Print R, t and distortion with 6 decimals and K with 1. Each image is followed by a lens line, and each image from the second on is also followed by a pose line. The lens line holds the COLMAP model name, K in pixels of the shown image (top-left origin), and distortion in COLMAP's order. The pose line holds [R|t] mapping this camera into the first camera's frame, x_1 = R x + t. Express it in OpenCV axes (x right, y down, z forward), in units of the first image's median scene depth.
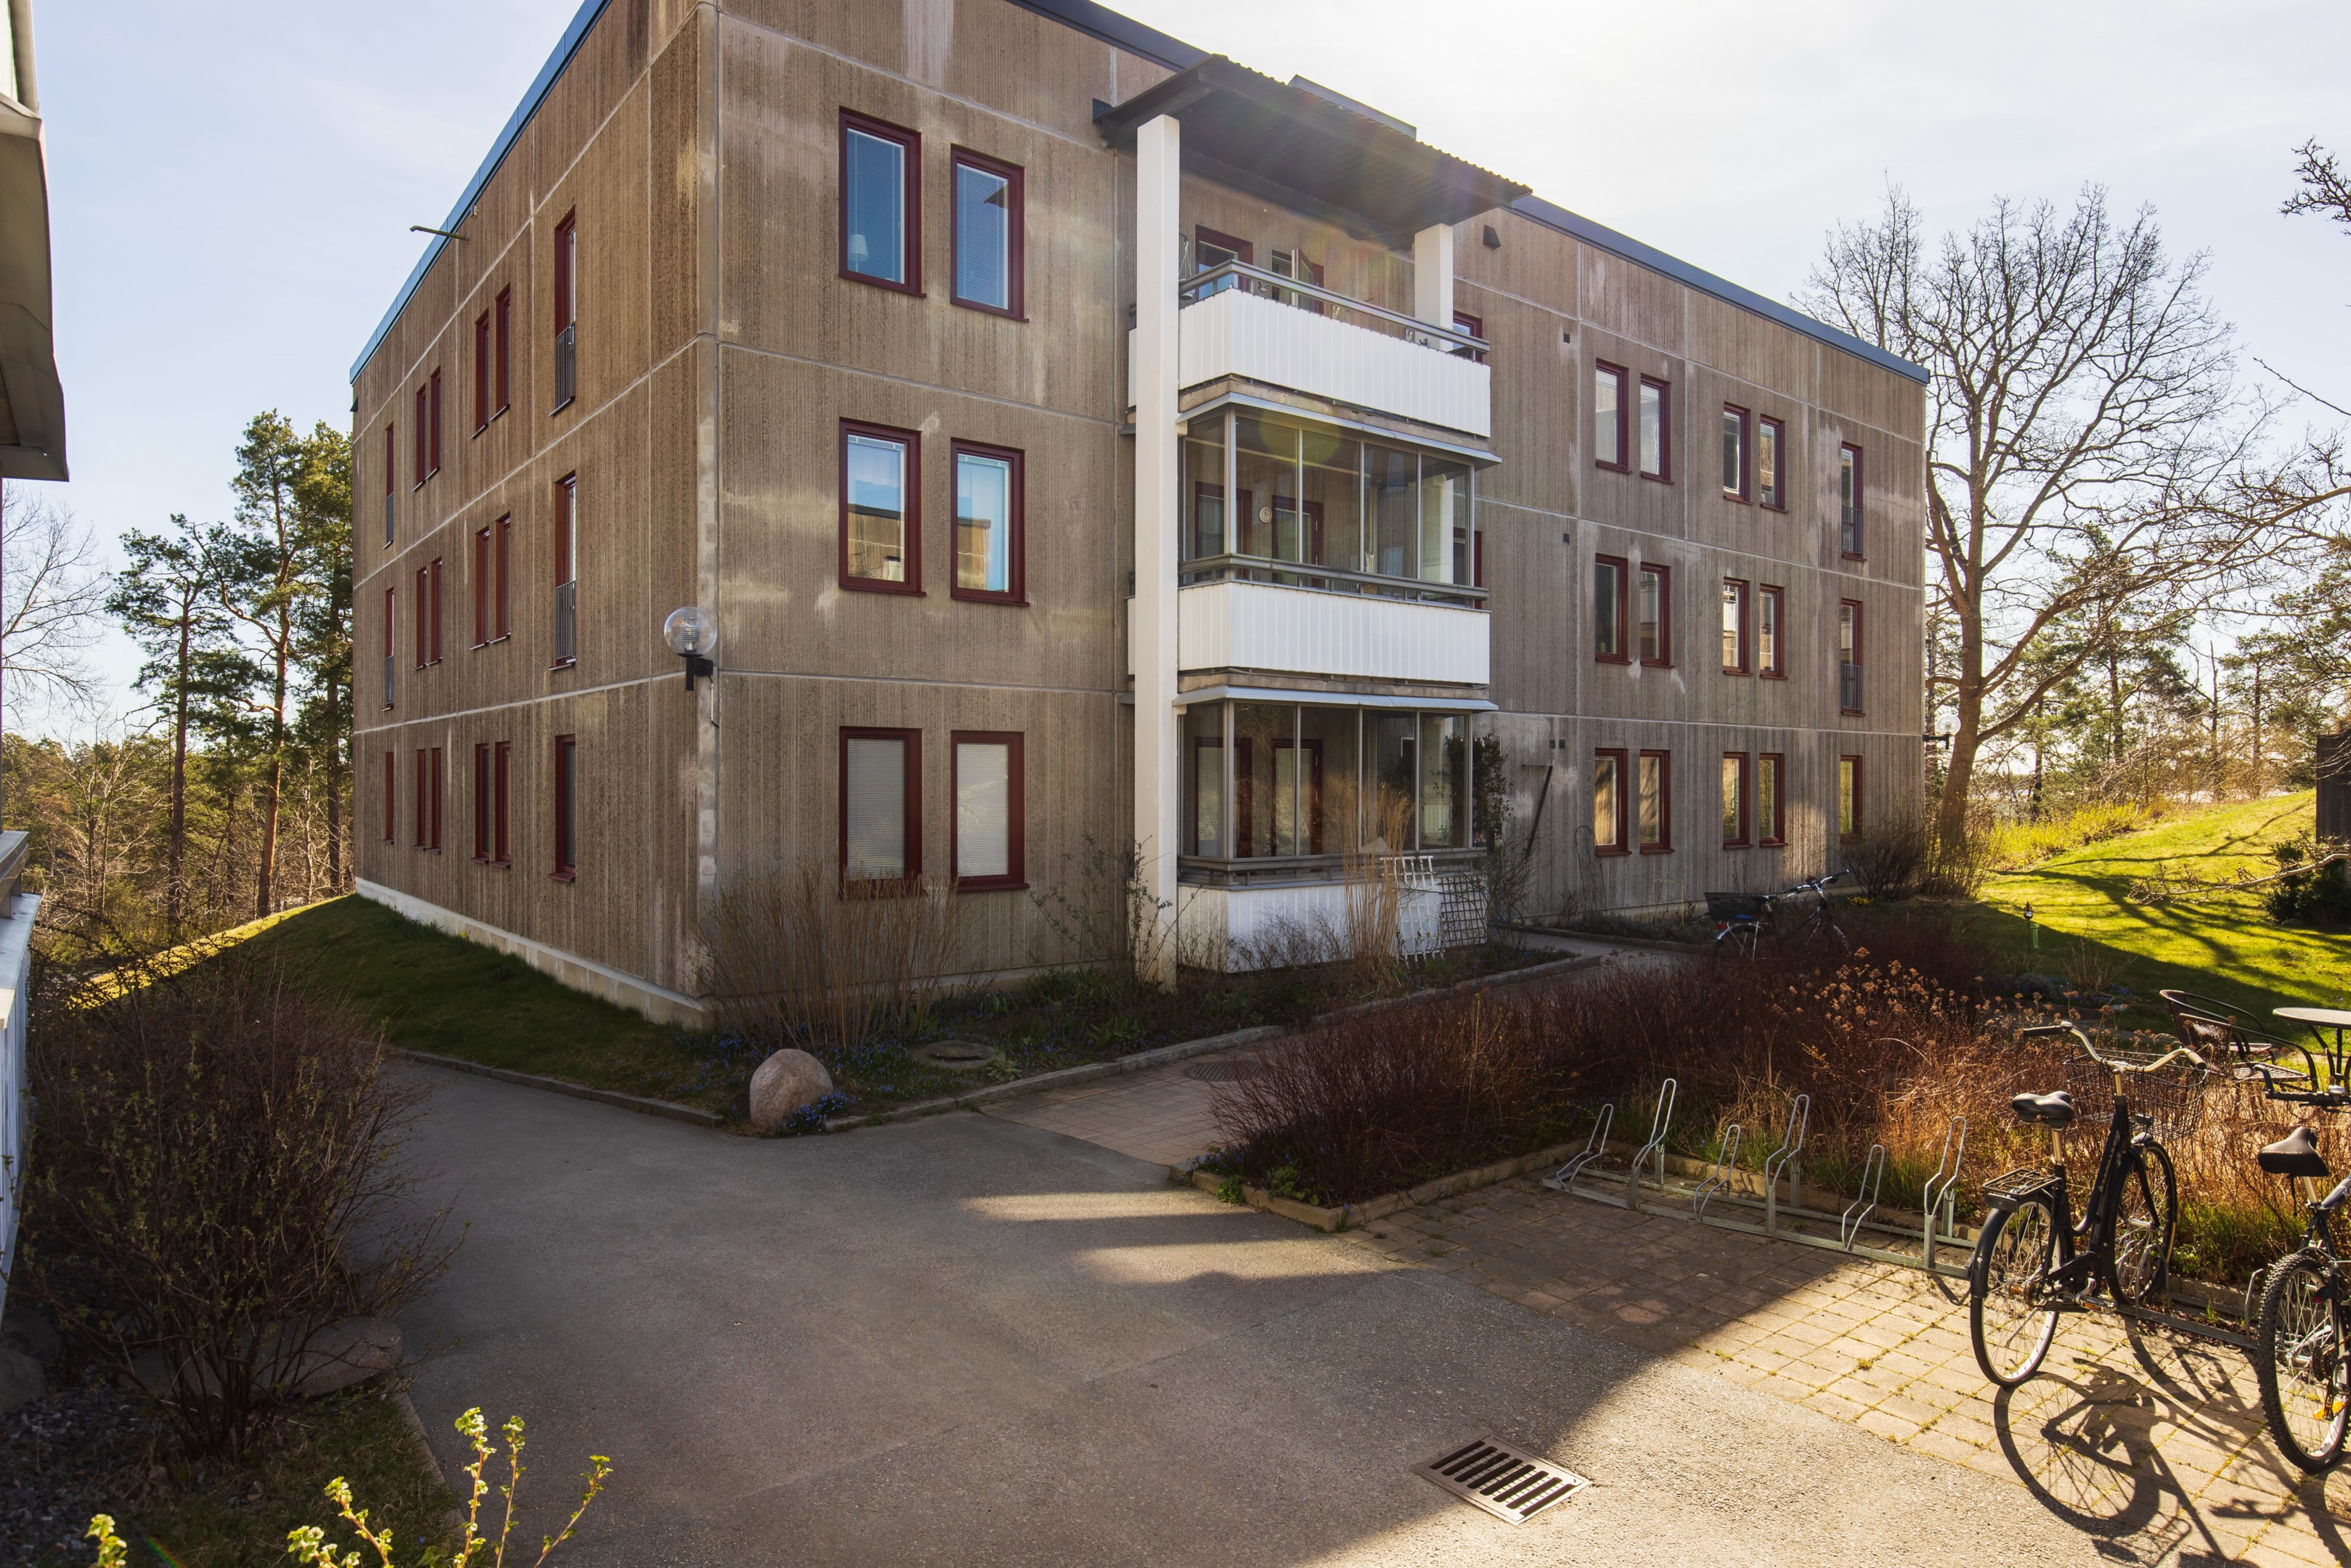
lens RADIAL K [[1357.0, 0, 1175.5], [0, 1357.0, 784.0], [0, 0, 1]] dist [-0.002027, -0.000281]
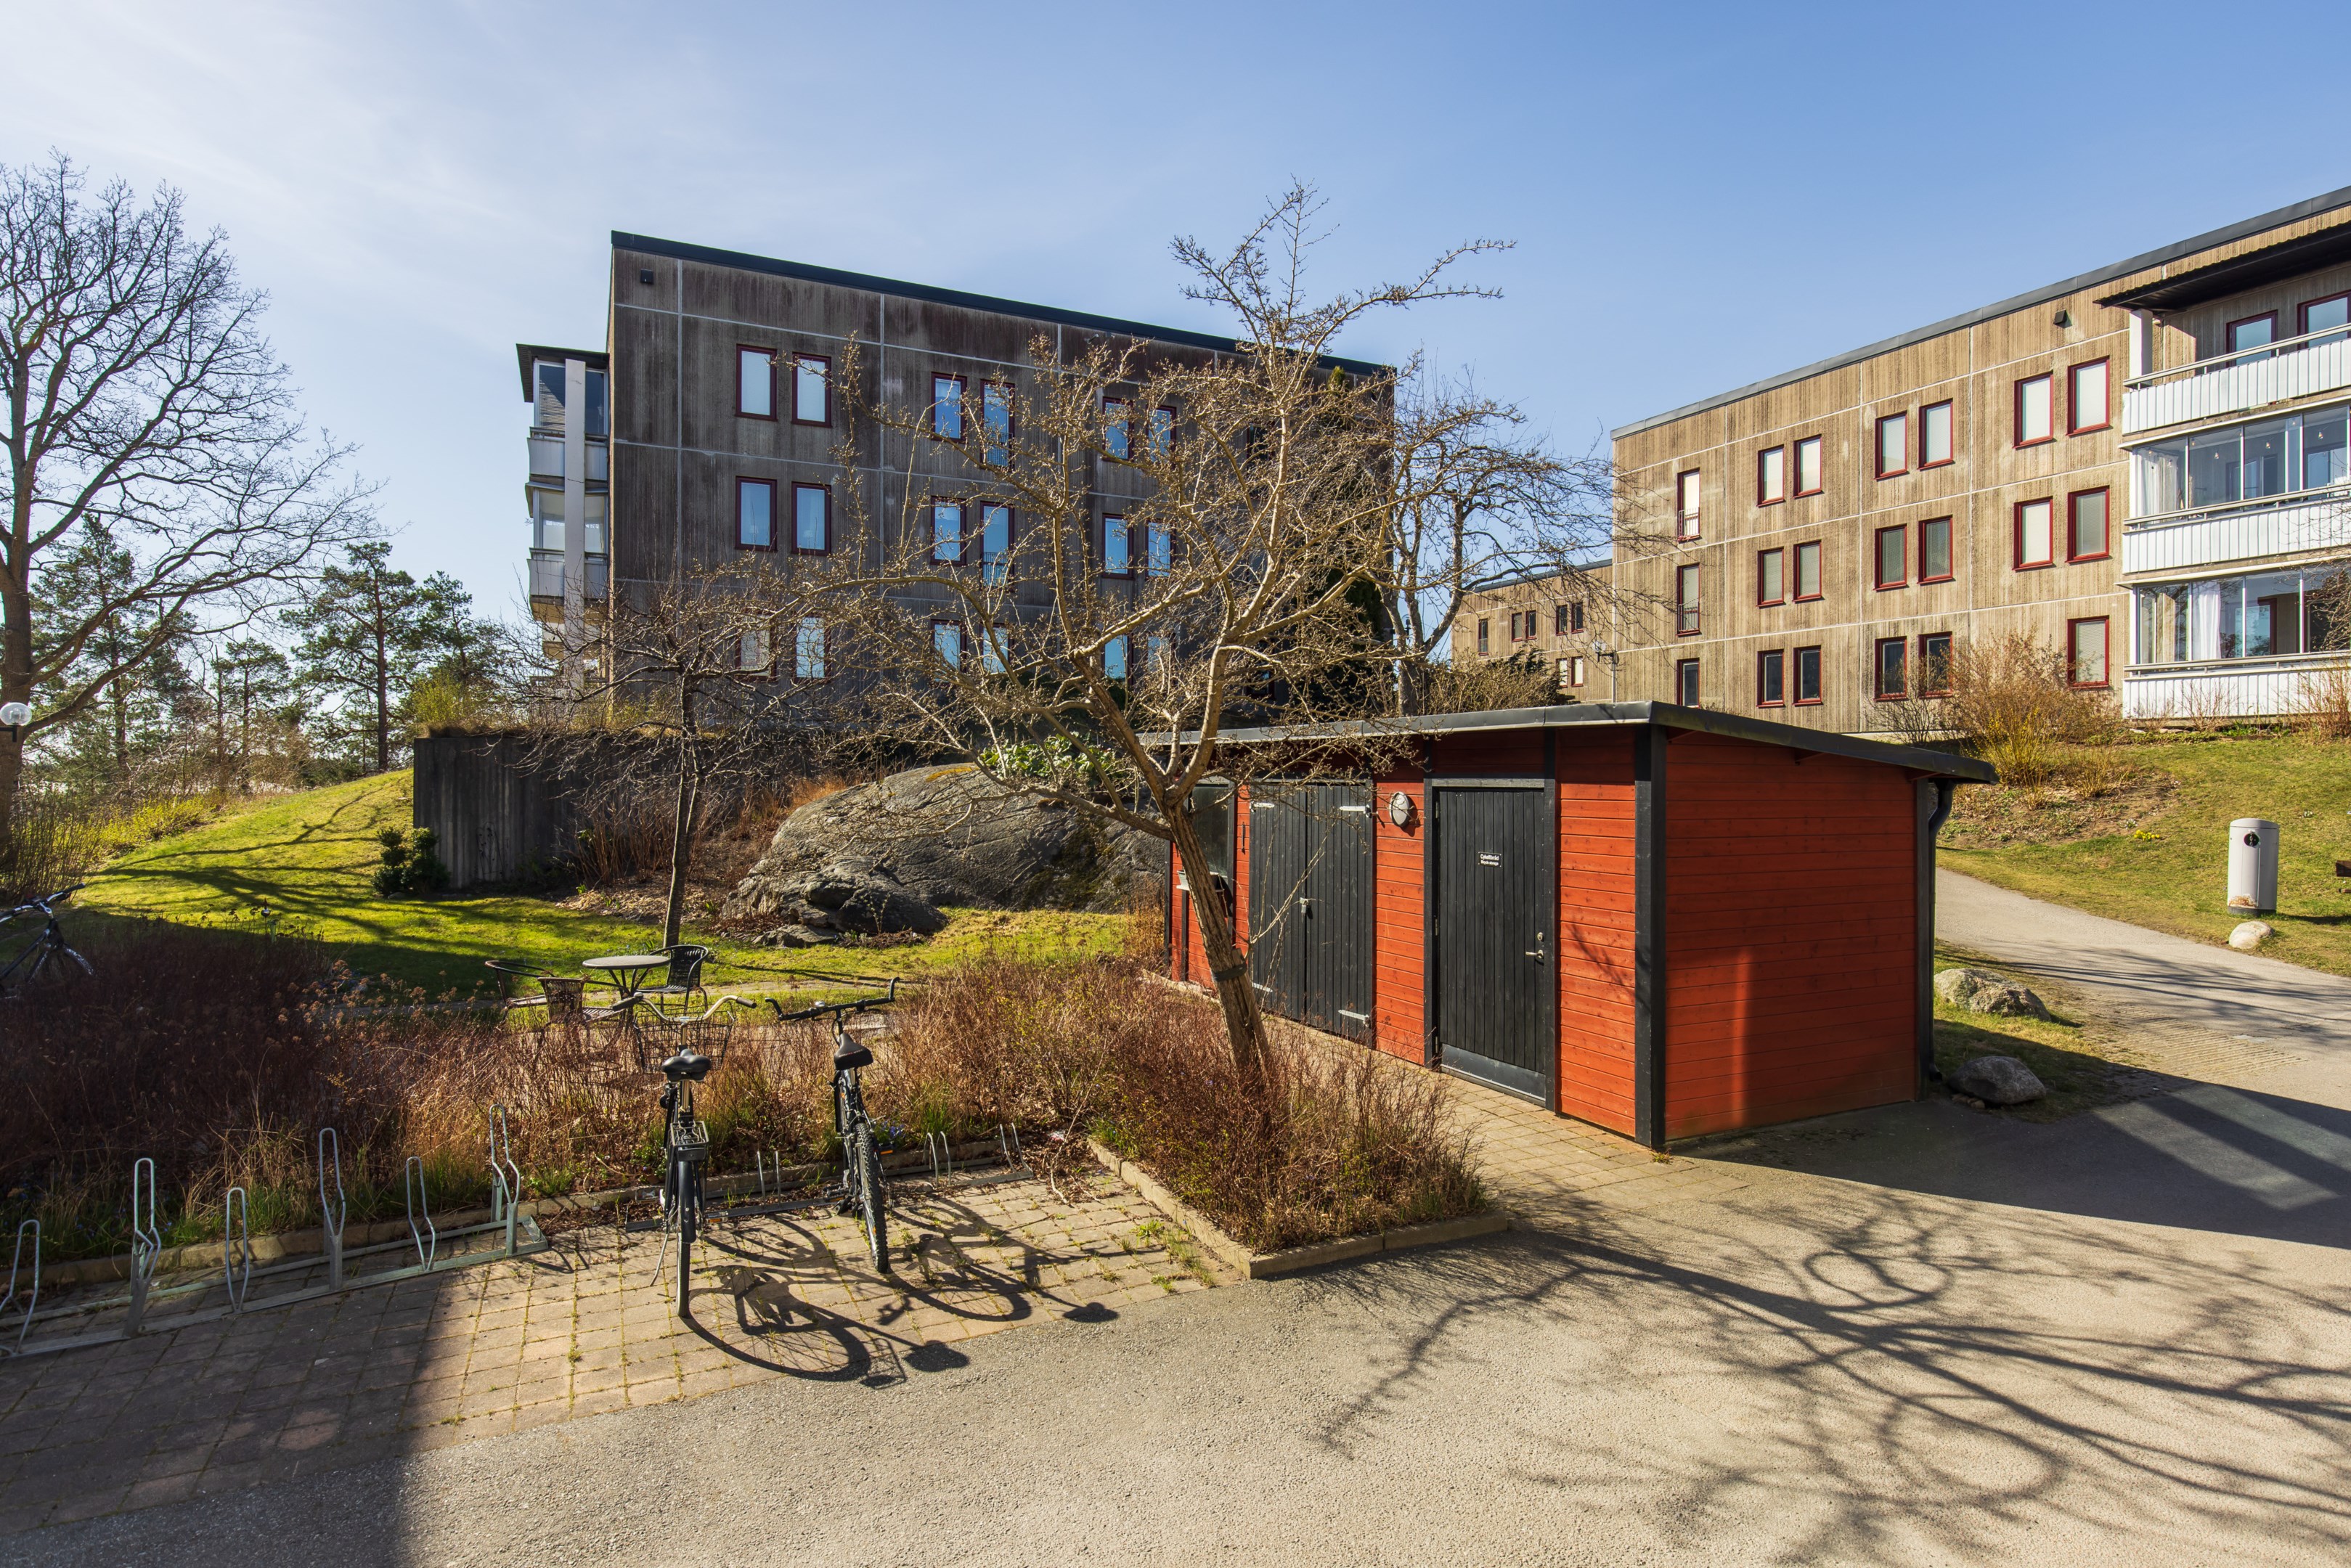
lens RADIAL K [[1232.4, 0, 1189.1], [0, 1232.4, 777.4], [0, 0, 1]] dist [-0.003350, 0.001098]
pose [[0.221875, -0.004655, 0.975064, -0.074549], [0.003671, 0.999986, 0.003938, -0.003236], [-0.975068, 0.002705, 0.221889, 0.084782]]
